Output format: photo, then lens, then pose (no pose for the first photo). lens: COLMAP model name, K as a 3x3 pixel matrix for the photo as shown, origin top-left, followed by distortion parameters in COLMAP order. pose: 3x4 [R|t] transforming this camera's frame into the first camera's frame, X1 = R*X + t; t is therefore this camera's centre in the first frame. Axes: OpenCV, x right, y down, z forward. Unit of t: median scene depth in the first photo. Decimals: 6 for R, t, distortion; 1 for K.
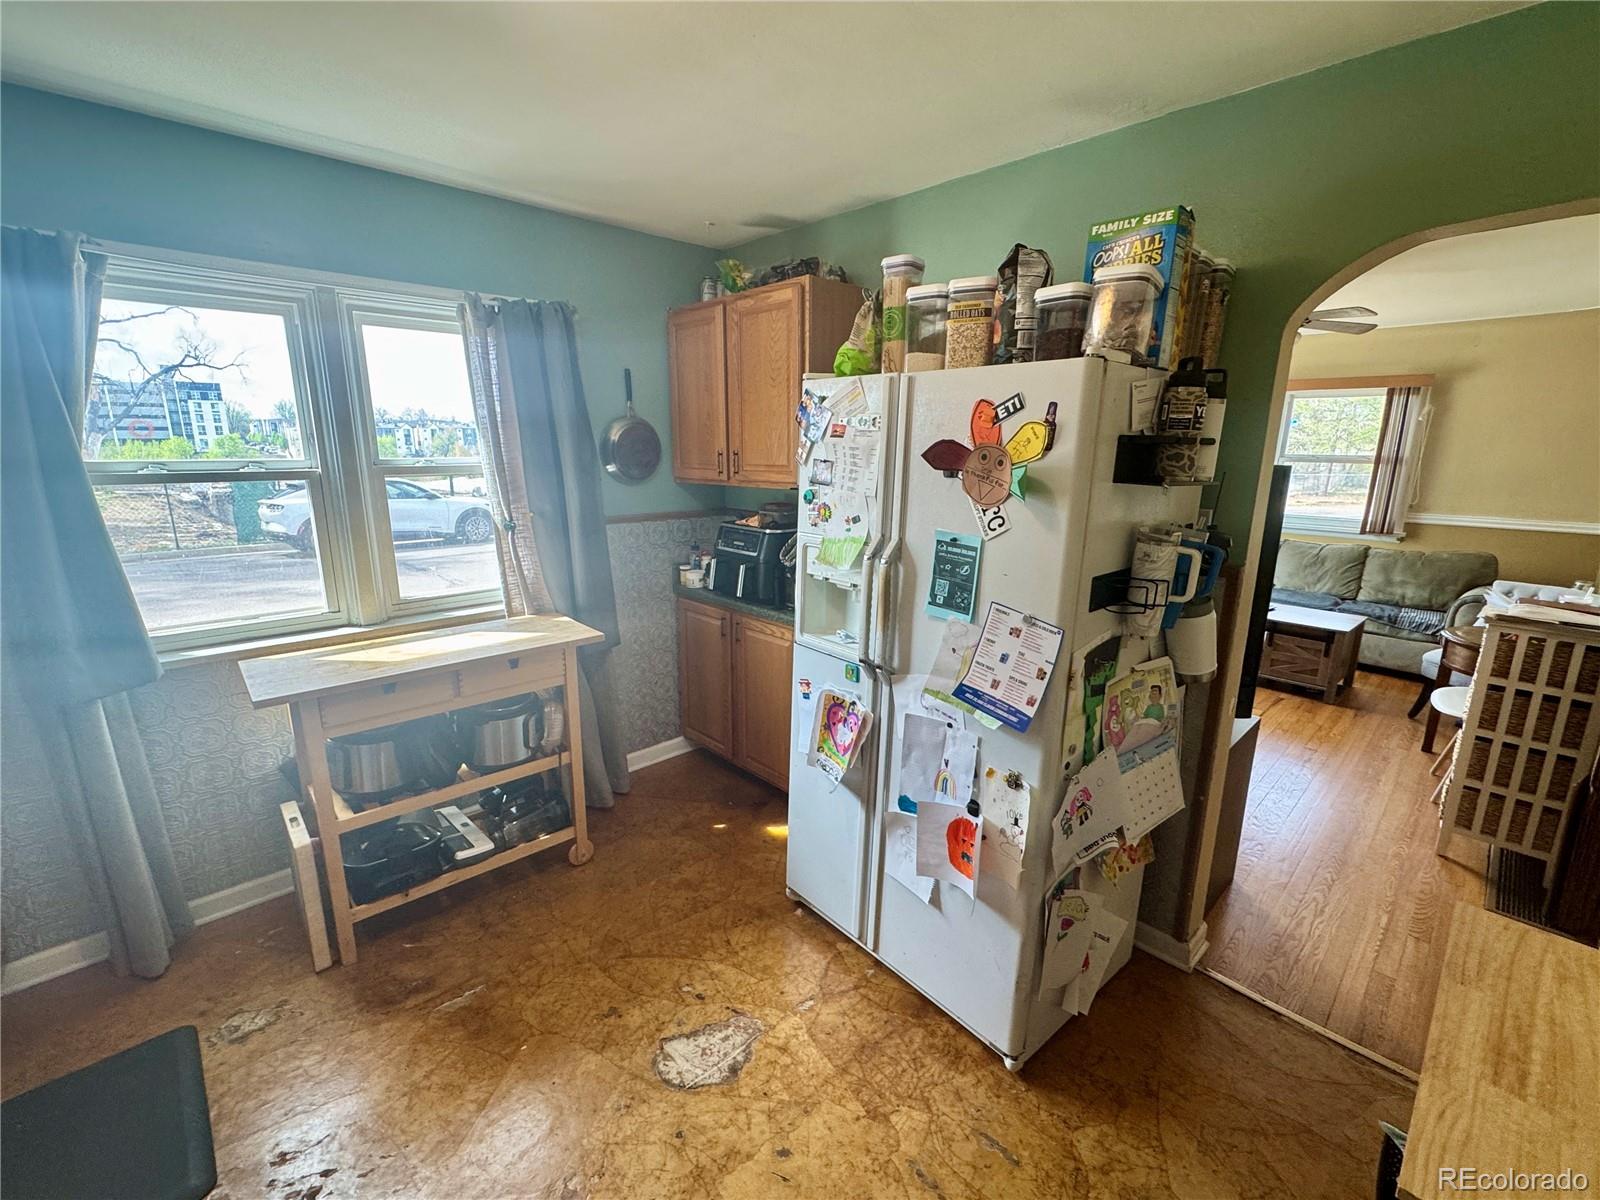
lens RADIAL K [[692.7, 0, 798.4], [0, 692.7, 597.4], [0, 0, 1]] dist [-0.001696, -0.000385]
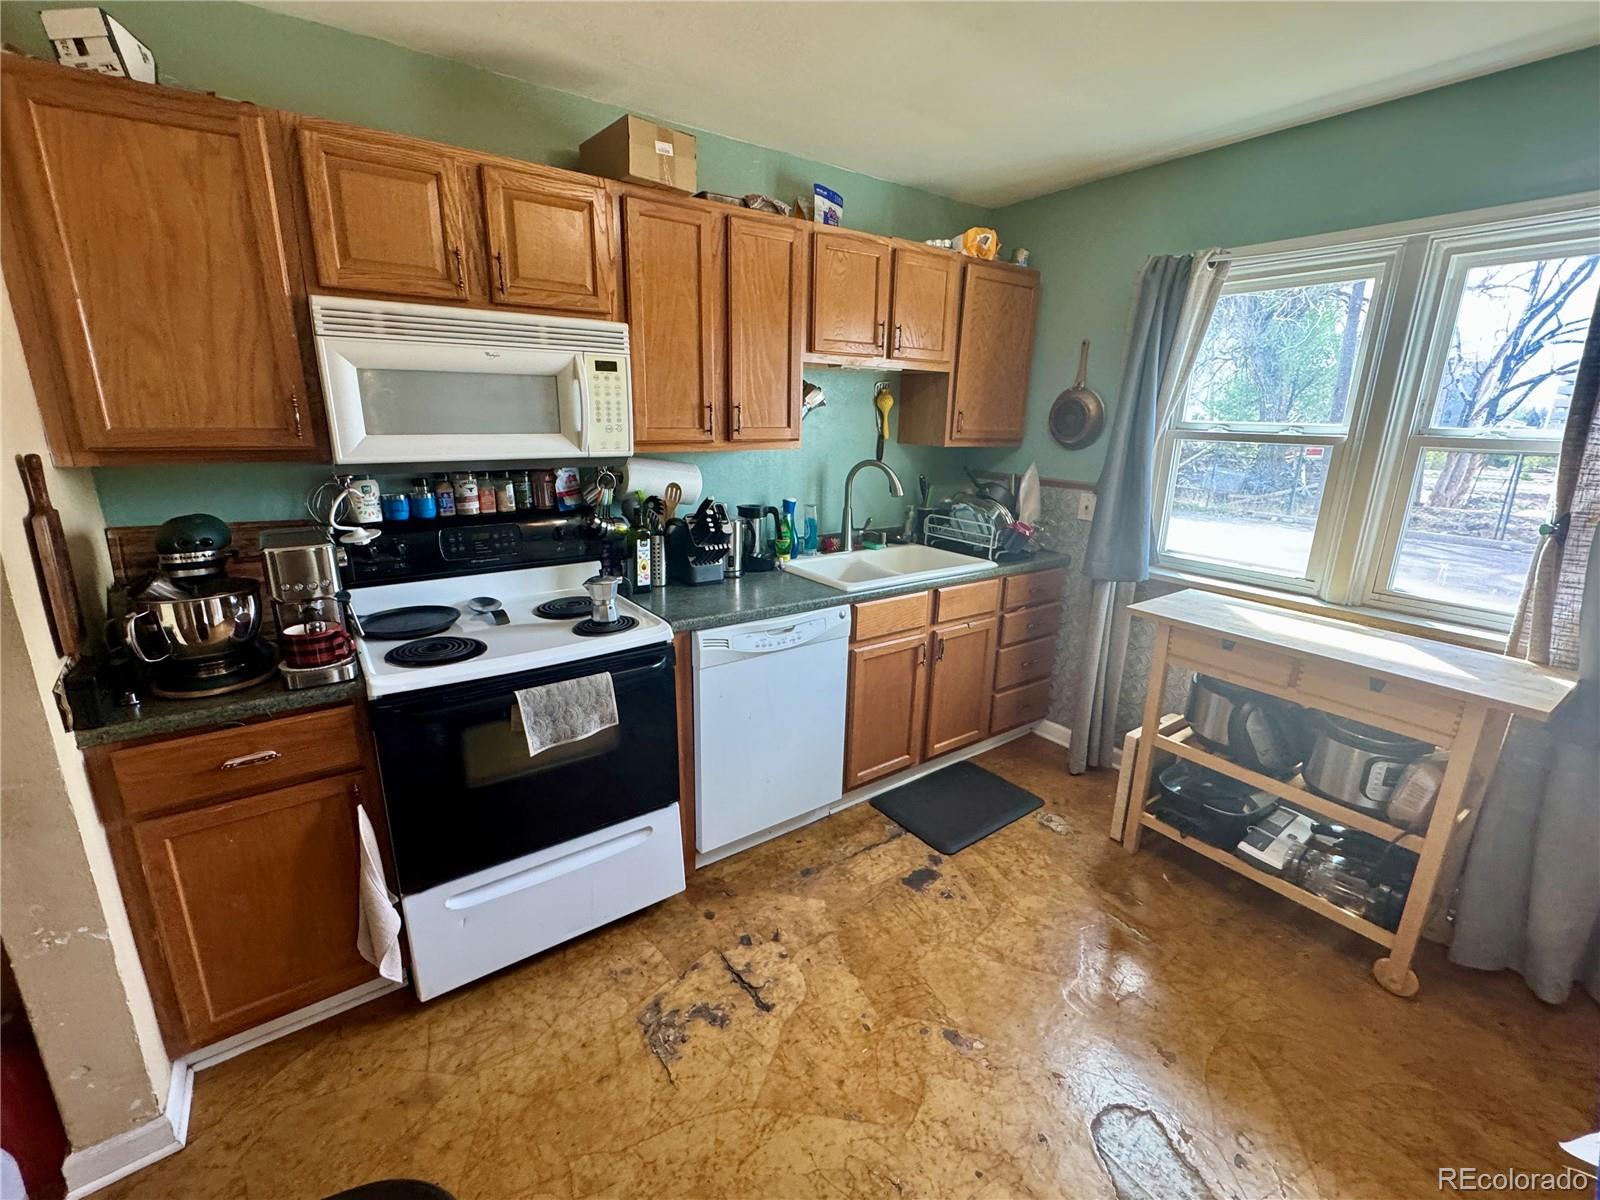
lens RADIAL K [[692.7, 0, 798.4], [0, 692.7, 597.4], [0, 0, 1]] dist [-0.001696, -0.000385]
pose [[-0.133694, 0.252631, -0.958281, 0.404699], [-0.231555, 0.932234, 0.278070, -0.065405], [0.963591, 0.259071, -0.066136, 0.378547]]
